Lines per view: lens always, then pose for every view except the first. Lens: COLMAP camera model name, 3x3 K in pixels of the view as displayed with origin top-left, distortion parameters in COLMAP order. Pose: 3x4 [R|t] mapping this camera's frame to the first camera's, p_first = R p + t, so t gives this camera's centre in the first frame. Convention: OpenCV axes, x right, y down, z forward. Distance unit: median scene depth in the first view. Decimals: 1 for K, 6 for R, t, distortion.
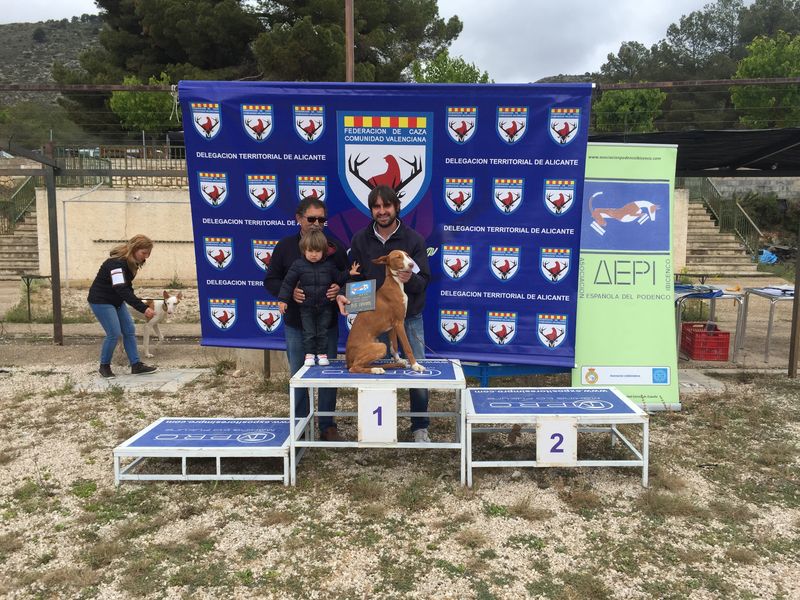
lens RADIAL K [[679.5, 0, 400.4], [0, 679.5, 298.1], [0, 0, 1]] dist [0.092169, -0.130740]
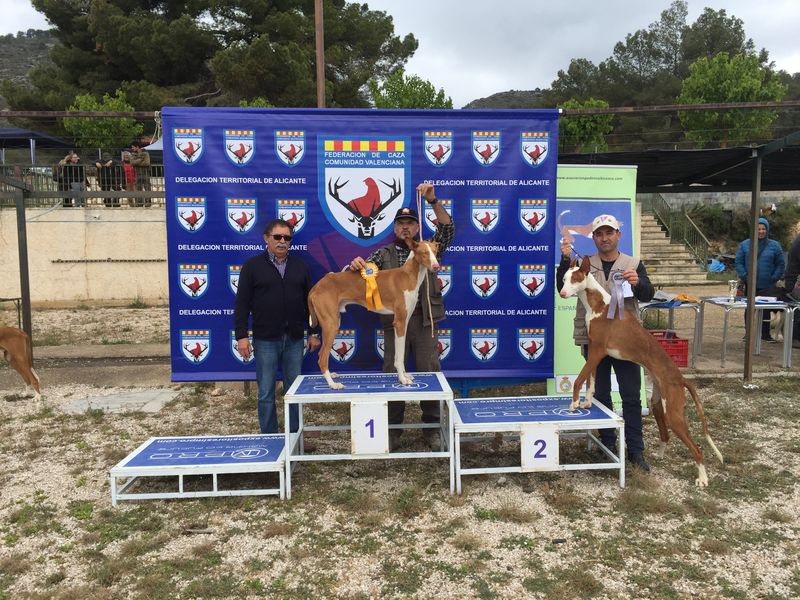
lens RADIAL K [[677.5, 0, 400.0], [0, 677.5, 300.0], [0, 0, 1]] dist [0.097906, -0.140380]
pose [[0.997998, -0.020087, 0.059978, -0.044464], [0.021104, 0.999643, -0.016375, -0.005718], [-0.059627, 0.017608, 0.998065, -0.043628]]
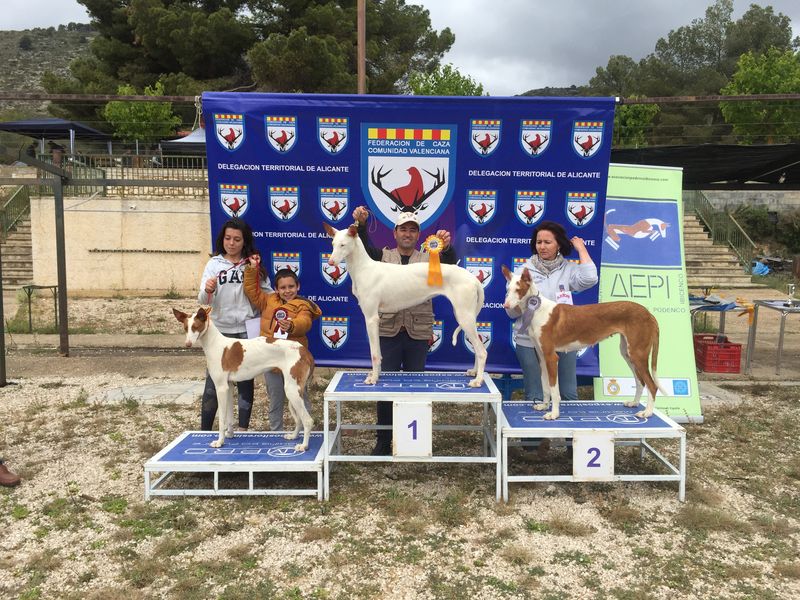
lens RADIAL K [[679.5, 0, 400.4], [0, 679.5, 298.1], [0, 0, 1]] dist [0.092169, -0.130740]
pose [[0.999830, 0.002507, 0.018265, -0.067971], [-0.002238, 0.999889, -0.014718, -0.003983], [-0.018299, 0.014675, 0.999725, 0.005658]]
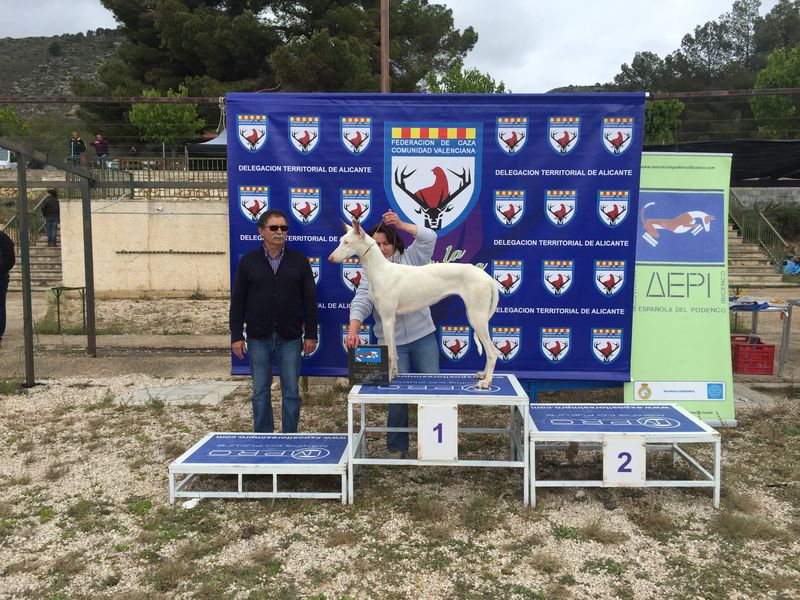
lens RADIAL K [[677.5, 0, 400.0], [0, 677.5, 300.0], [0, 0, 1]] dist [0.097906, -0.140380]
pose [[0.999873, 0.000010, -0.015944, -0.069900], [-0.000200, 0.999929, -0.011912, -0.005650], [0.015943, 0.011914, 0.999802, 0.023157]]
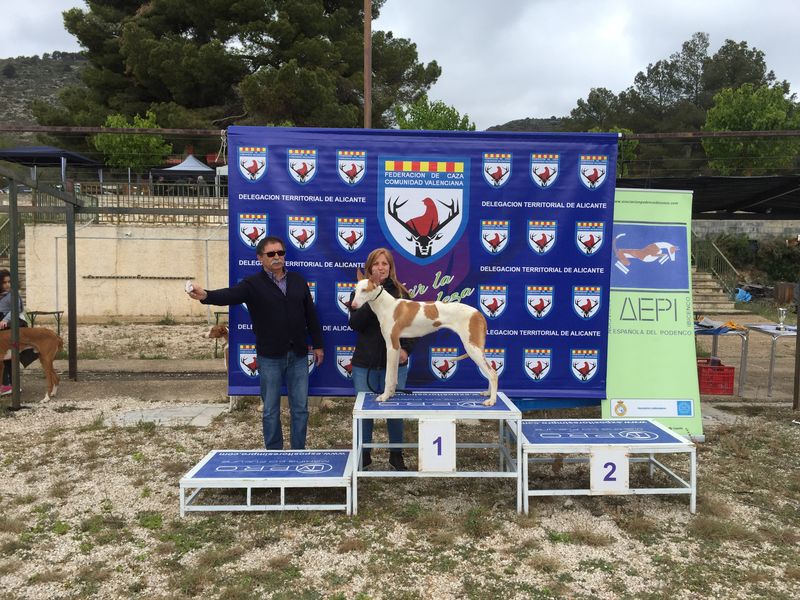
lens RADIAL K [[677.5, 0, 400.0], [0, 677.5, 300.0], [0, 0, 1]] dist [0.097906, -0.140380]
pose [[0.999117, 0.003108, 0.041904, -0.131160], [-0.000958, 0.998686, -0.051237, 0.002941], [-0.042008, 0.051152, 0.997807, -0.044842]]
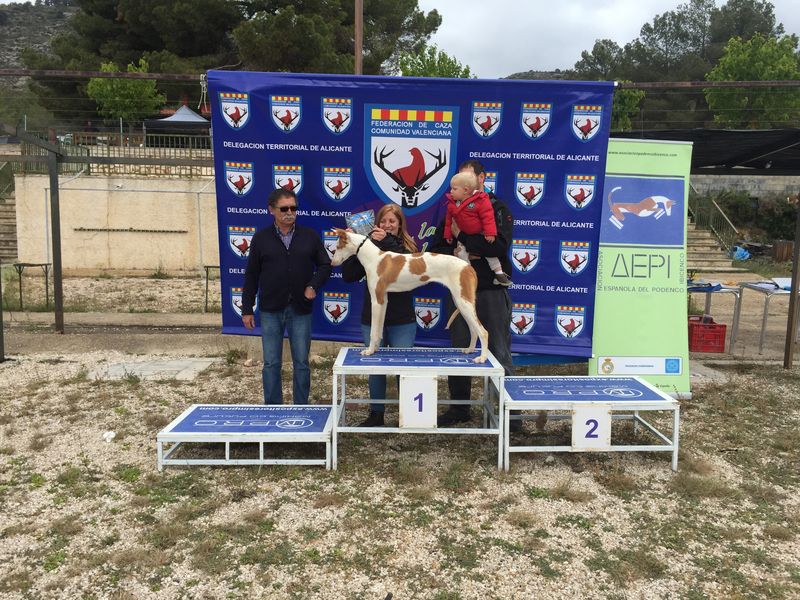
lens RADIAL K [[679.5, 0, 400.4], [0, 679.5, 298.1], [0, 0, 1]] dist [0.092169, -0.130740]
pose [[0.998995, 0.008486, 0.044018, -0.104032], [-0.008923, 0.999913, 0.009747, 0.005794], [-0.043931, -0.010130, 0.998983, -0.022471]]
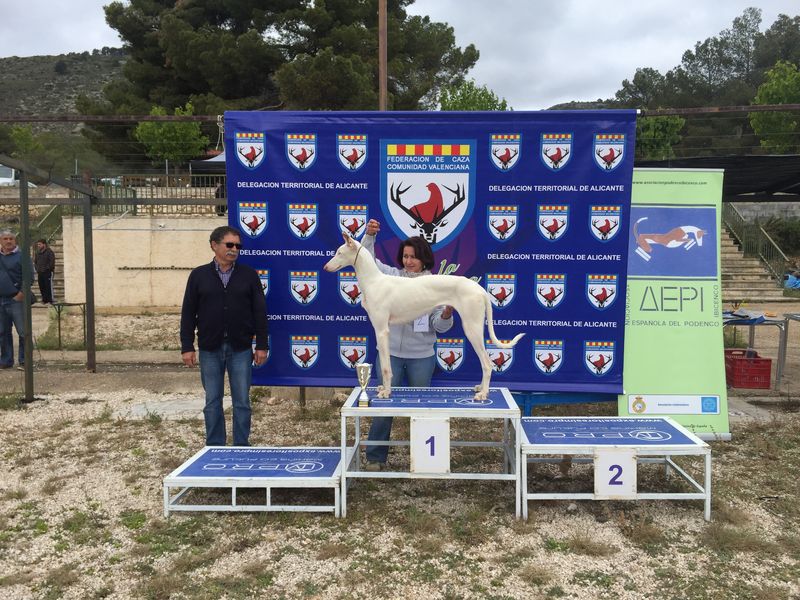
lens RADIAL K [[679.5, 0, 400.4], [0, 679.5, 298.1], [0, 0, 1]] dist [0.092169, -0.130740]
pose [[0.999790, -0.002534, -0.020347, -0.054059], [0.001771, 0.999298, -0.037417, -0.003156], [0.020427, 0.037373, 0.999093, 0.008461]]
